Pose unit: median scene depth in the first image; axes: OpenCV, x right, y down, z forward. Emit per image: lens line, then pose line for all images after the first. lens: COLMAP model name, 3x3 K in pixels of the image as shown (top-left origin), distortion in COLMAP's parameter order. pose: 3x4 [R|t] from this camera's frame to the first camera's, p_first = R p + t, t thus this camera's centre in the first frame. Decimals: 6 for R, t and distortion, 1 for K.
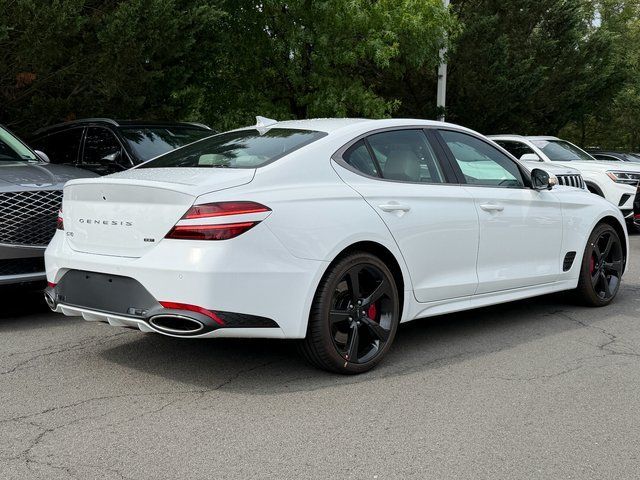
lens RADIAL K [[754.3, 0, 334.0], [0, 754.3, 239.6], [0, 0, 1]] dist [-0.002356, 0.011649]
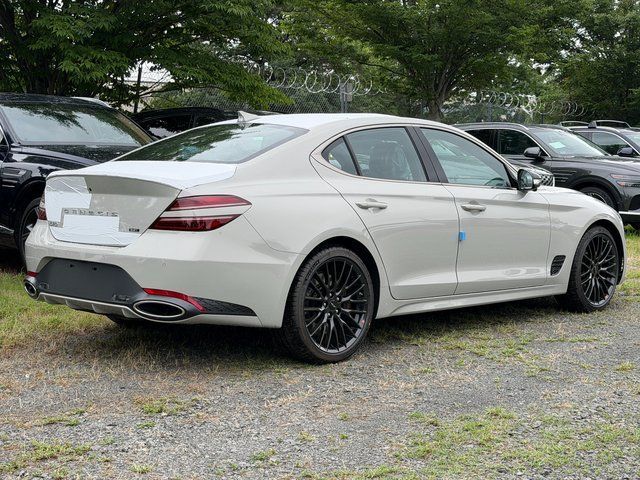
lens RADIAL K [[927.1, 0, 320.0], [0, 927.1, 240.0], [0, 0, 1]] dist [-0.003345, -0.017040]
pose [[0.999787, 0.020274, -0.003890, 0.016355], [-0.020307, 0.999756, -0.008655, 0.017617], [0.003714, 0.008732, 0.999955, -0.251665]]
